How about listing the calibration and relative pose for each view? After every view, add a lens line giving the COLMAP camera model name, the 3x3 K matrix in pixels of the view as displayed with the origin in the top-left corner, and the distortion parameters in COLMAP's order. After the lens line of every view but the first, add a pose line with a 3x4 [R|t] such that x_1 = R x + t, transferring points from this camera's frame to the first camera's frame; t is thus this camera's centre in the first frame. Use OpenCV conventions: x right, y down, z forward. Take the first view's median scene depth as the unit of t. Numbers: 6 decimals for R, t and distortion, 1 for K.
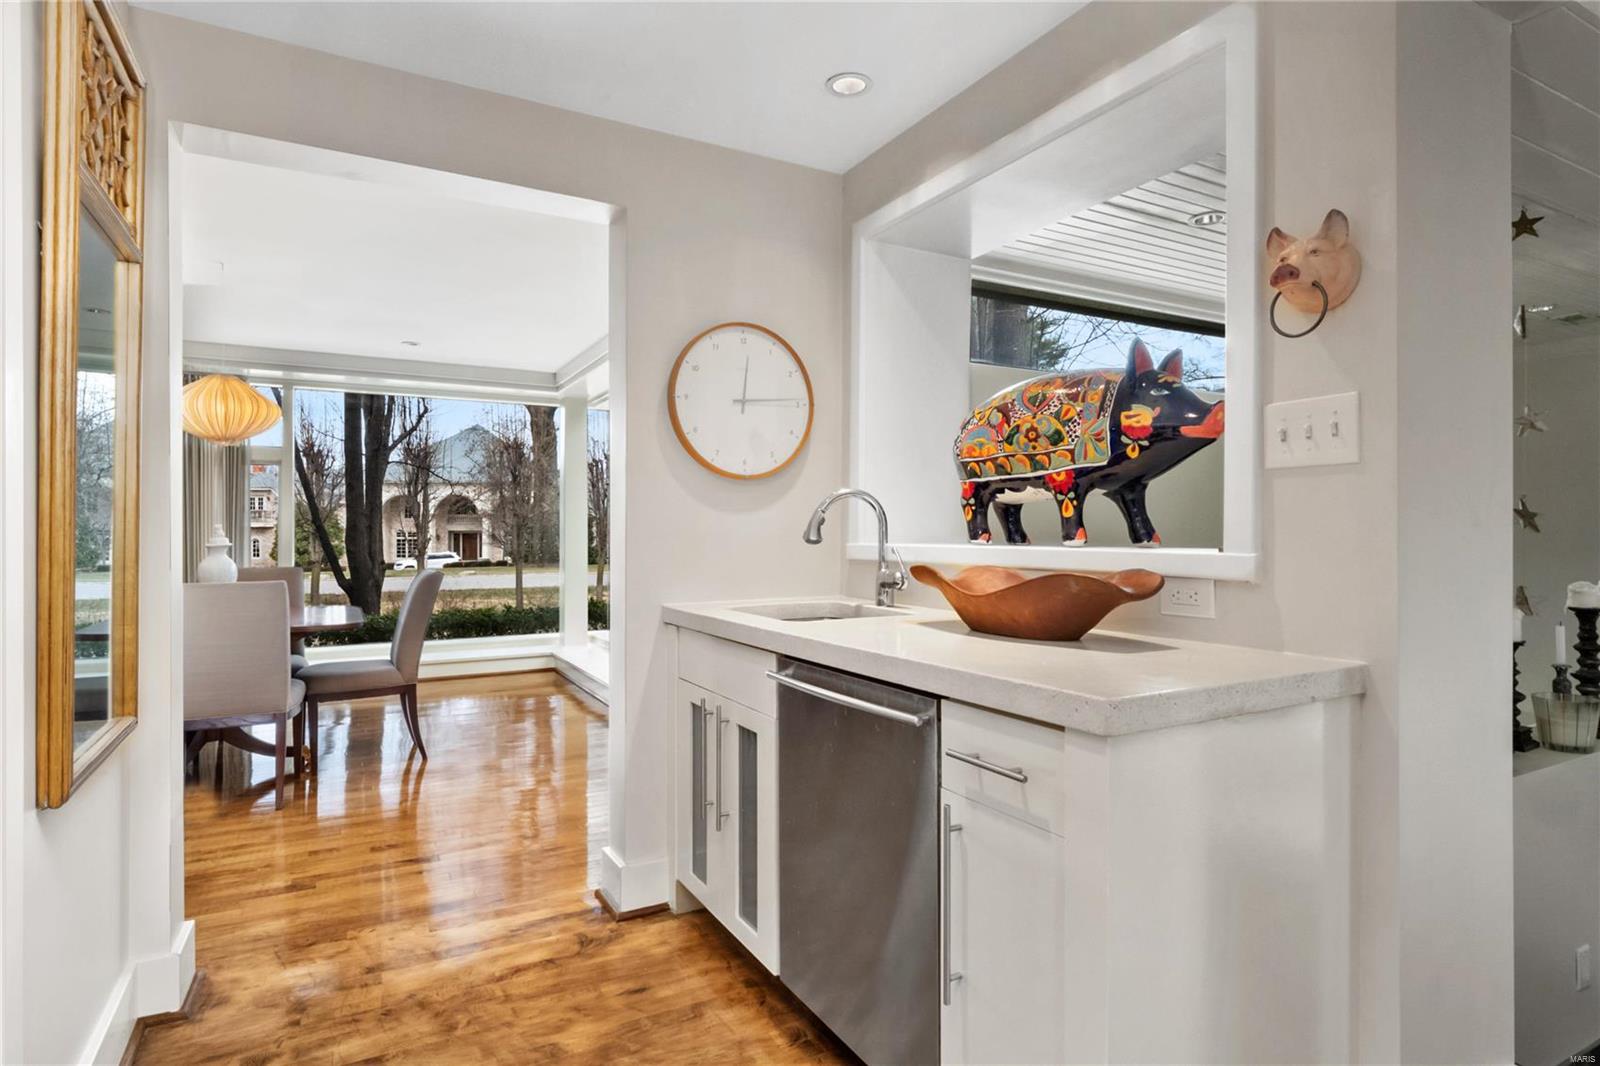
lens RADIAL K [[820.8, 0, 798.1], [0, 820.8, 523.1], [0, 0, 1]] dist [-0.004516, -0.001204]
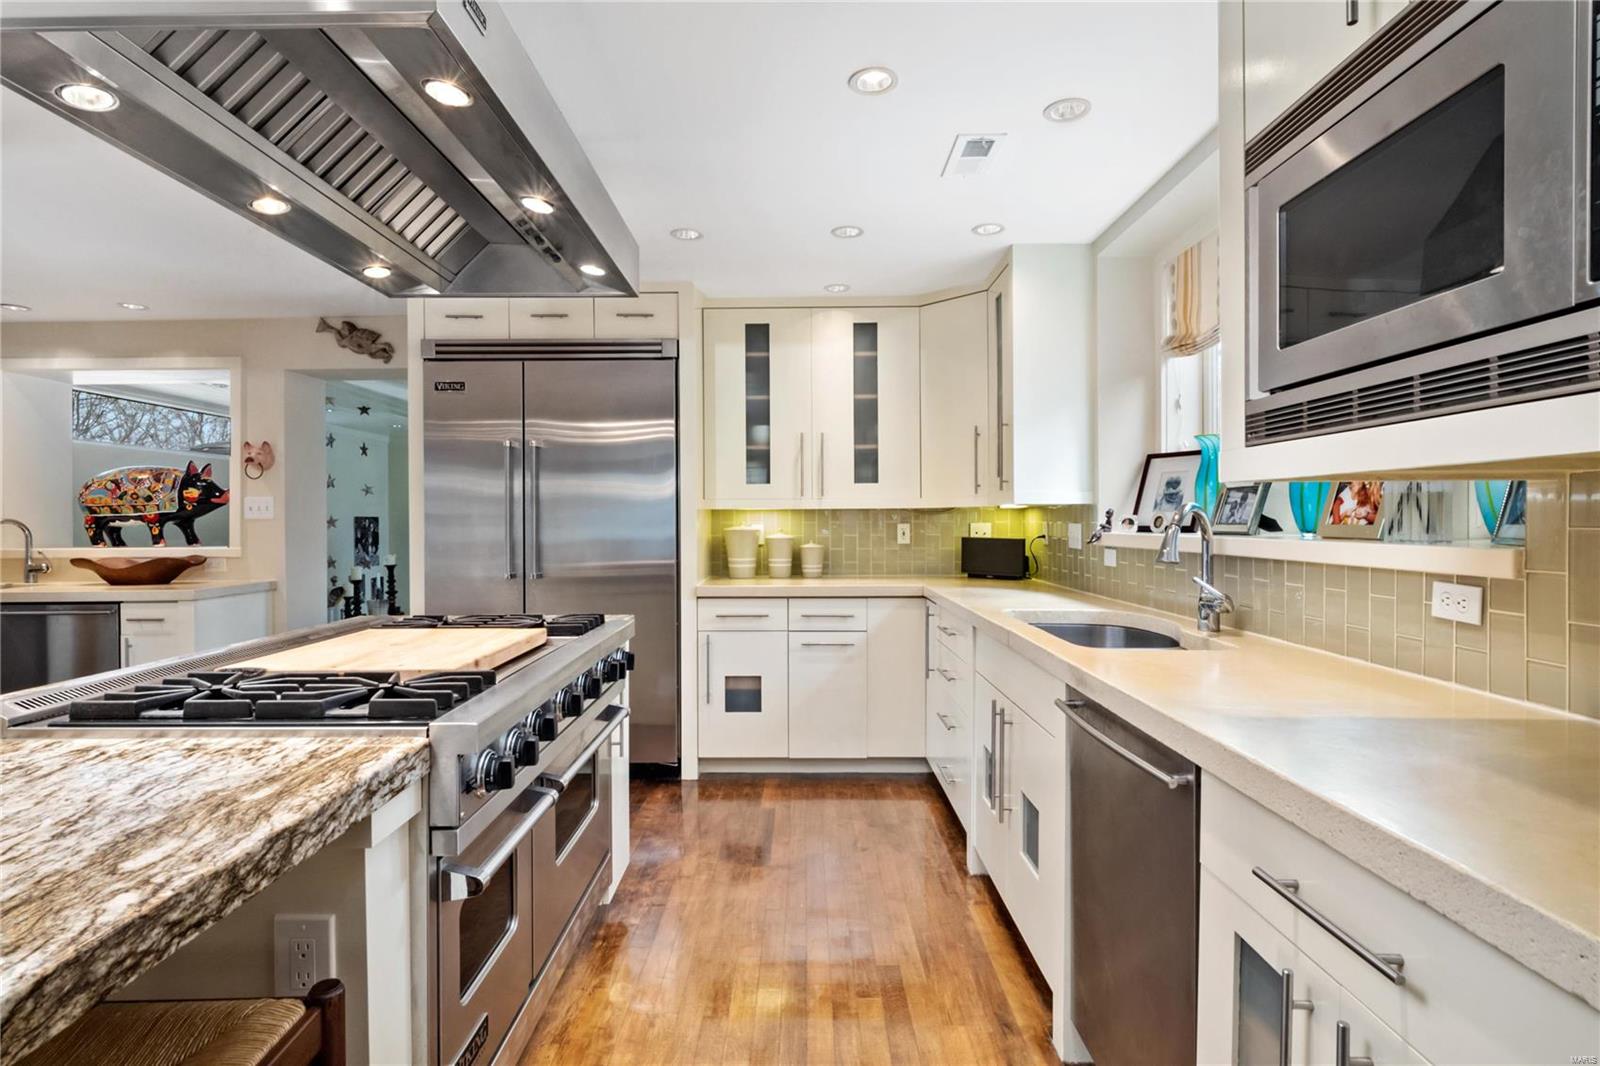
lens RADIAL K [[820.8, 0, 798.1], [0, 820.8, 523.1], [0, 0, 1]] dist [-0.004516, -0.001204]
pose [[0.471893, -0.005195, 0.881640, -0.215807], [-0.000932, 0.999979, 0.006391, -0.014187], [-0.881655, -0.003837, 0.471879, -0.425891]]
